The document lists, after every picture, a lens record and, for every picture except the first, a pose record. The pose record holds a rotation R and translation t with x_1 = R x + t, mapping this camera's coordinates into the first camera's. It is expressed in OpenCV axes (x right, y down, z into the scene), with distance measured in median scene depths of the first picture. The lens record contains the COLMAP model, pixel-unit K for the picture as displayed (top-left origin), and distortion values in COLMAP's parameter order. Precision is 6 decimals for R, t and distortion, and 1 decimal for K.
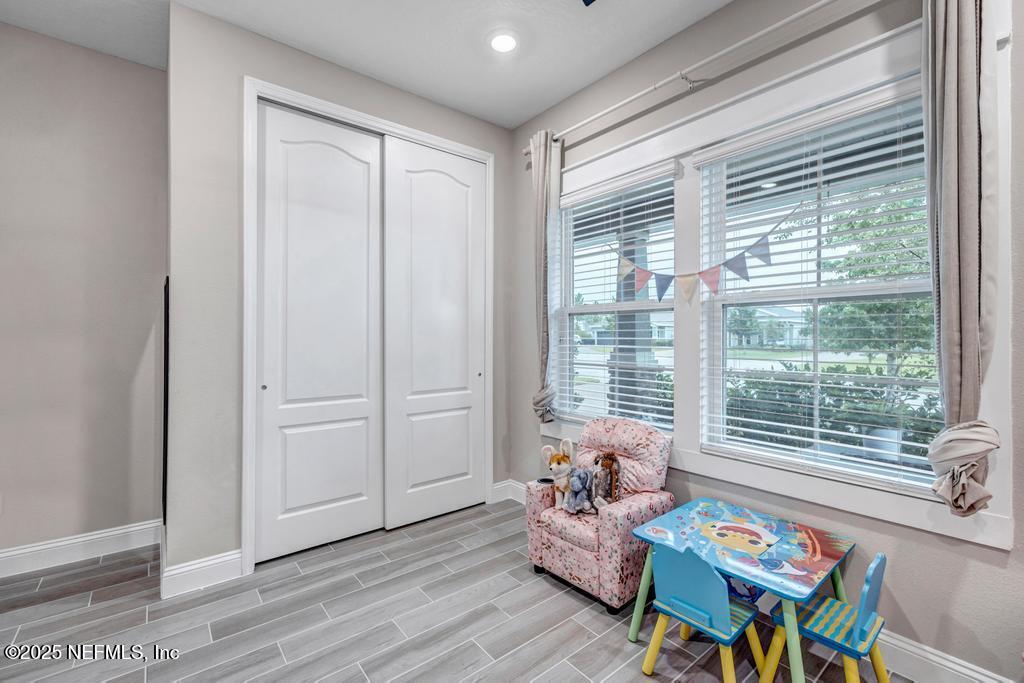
lens RADIAL K [[439.5, 0, 514.2], [0, 439.5, 338.3], [0, 0, 1]] dist [0.008132, 0.000178]
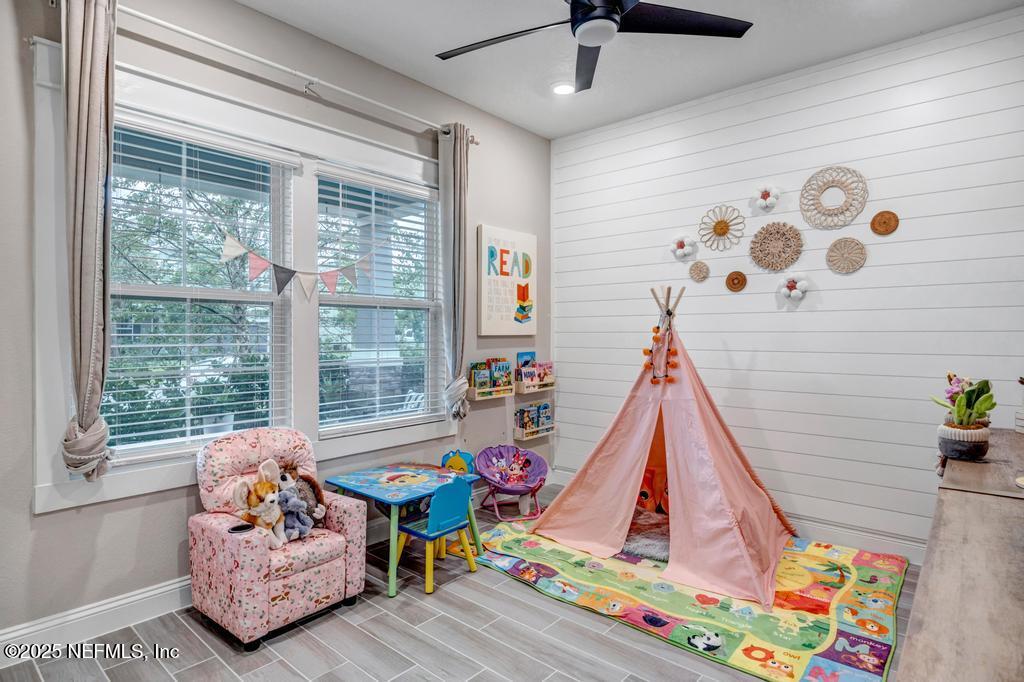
lens RADIAL K [[537.4, 0, 514.5], [0, 537.4, 336.0], [0, 0, 1]] dist [-0.003976, -0.000068]
pose [[-0.161909, -0.005592, 0.986790, -0.962077], [0.002447, 0.999979, 0.006069, -0.002772], [-0.986803, 0.003398, -0.161892, 0.752976]]
